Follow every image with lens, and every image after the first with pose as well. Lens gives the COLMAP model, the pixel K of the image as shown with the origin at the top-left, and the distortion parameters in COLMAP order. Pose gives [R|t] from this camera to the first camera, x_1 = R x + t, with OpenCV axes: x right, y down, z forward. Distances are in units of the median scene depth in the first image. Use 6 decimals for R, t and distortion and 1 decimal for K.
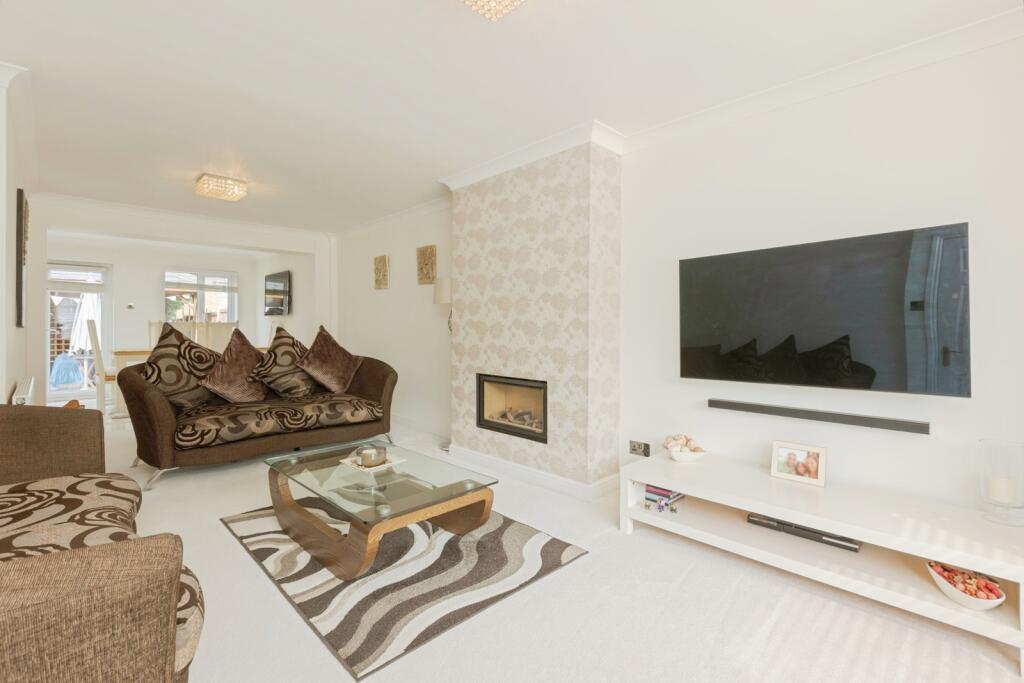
lens RADIAL K [[467.7, 0, 503.6], [0, 467.7, 325.1], [0, 0, 1]] dist [0.002366, 0.000508]
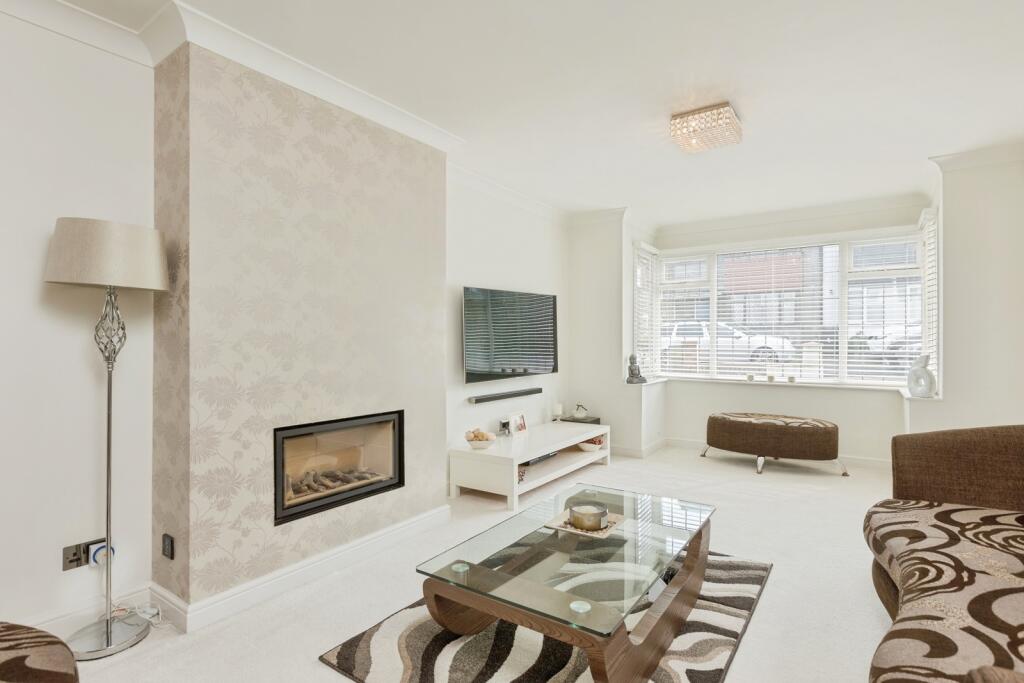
lens RADIAL K [[514.1, 0, 511.1], [0, 514.1, 340.7], [0, 0, 1]] dist [-0.021931, -0.000545]
pose [[-0.201074, 0.001264, 0.979575, -1.074062], [0.001690, 0.999998, -0.000943, 0.001613], [-0.979575, 0.001466, -0.201075, 1.303703]]
